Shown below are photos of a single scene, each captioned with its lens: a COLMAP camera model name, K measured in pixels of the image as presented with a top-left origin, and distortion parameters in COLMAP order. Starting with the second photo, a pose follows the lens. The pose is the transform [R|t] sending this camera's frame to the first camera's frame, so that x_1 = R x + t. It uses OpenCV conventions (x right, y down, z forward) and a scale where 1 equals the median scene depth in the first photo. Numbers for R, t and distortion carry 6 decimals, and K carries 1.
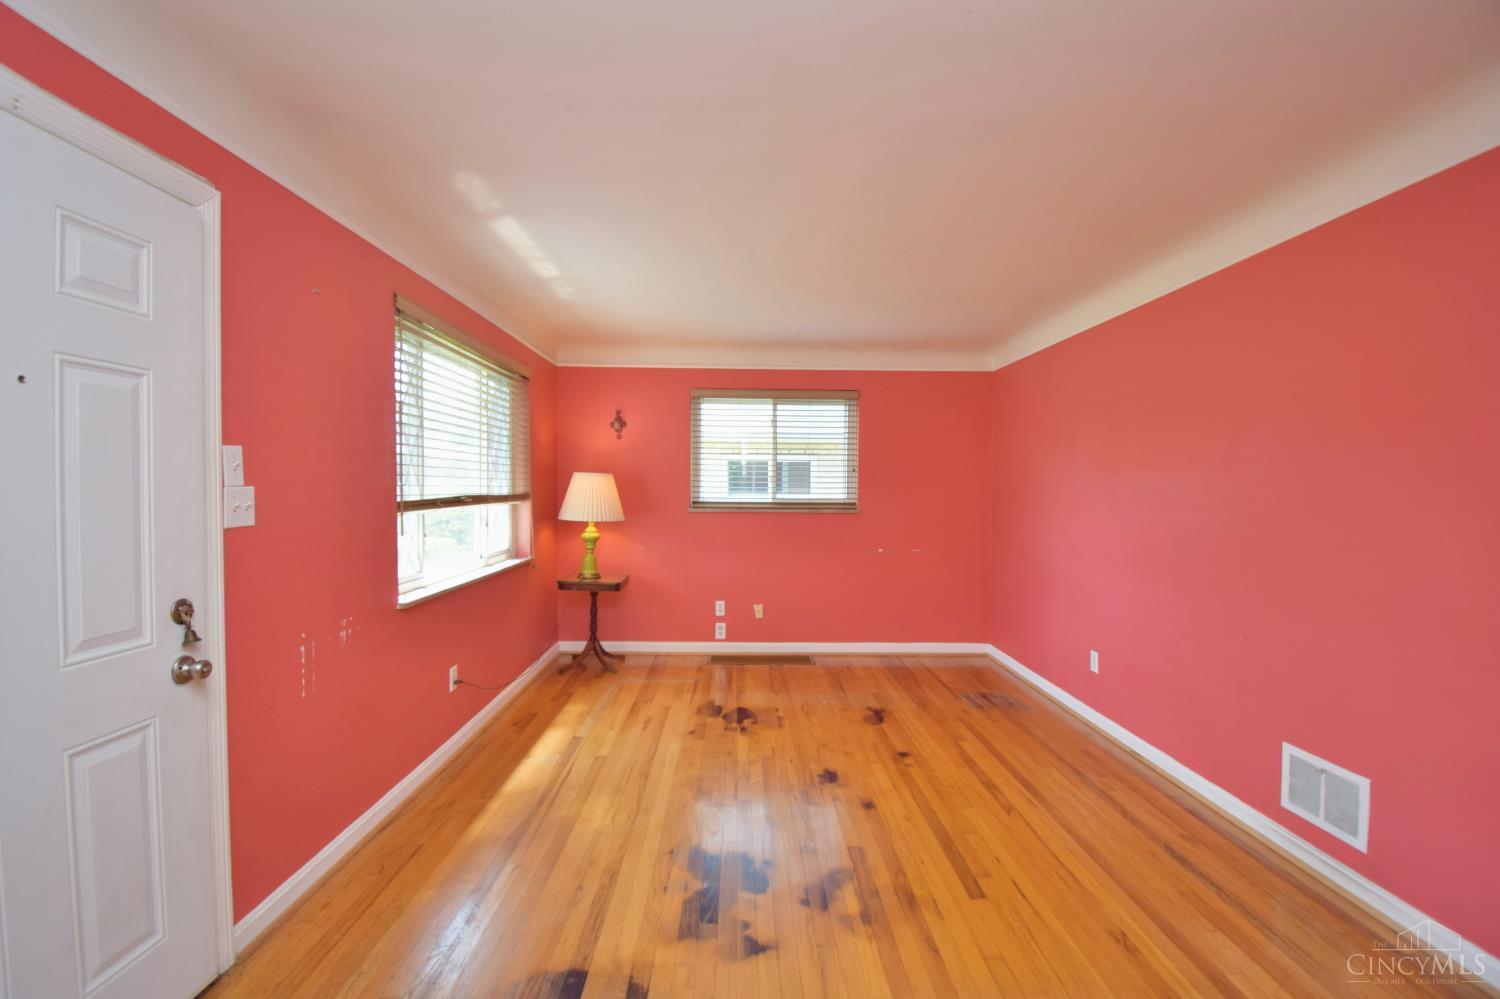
lens RADIAL K [[674.7, 0, 750.0], [0, 674.7, 499.5], [0, 0, 1]] dist [0.024095, -0.029737]
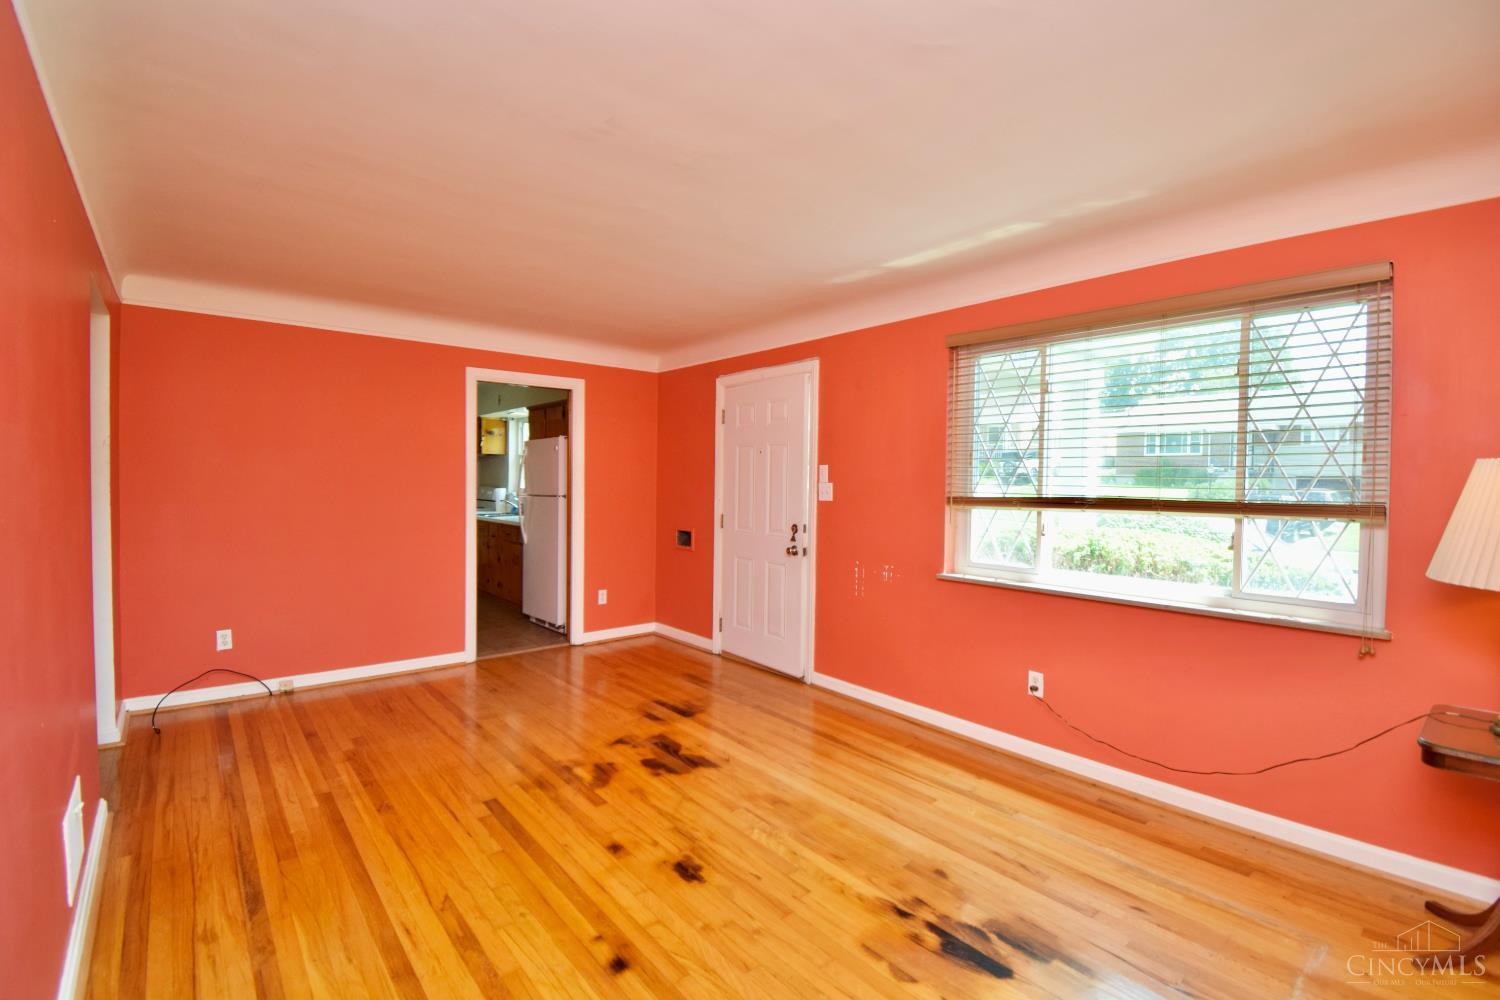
lens RADIAL K [[674.7, 0, 750.0], [0, 674.7, 500.0], [0, 0, 1]] dist [0.024095, -0.029737]
pose [[-0.781795, 0.004046, -0.623522, 0.631892], [-0.028851, 0.998673, 0.042655, -0.038296], [0.622868, 0.051336, -0.780641, 1.921709]]
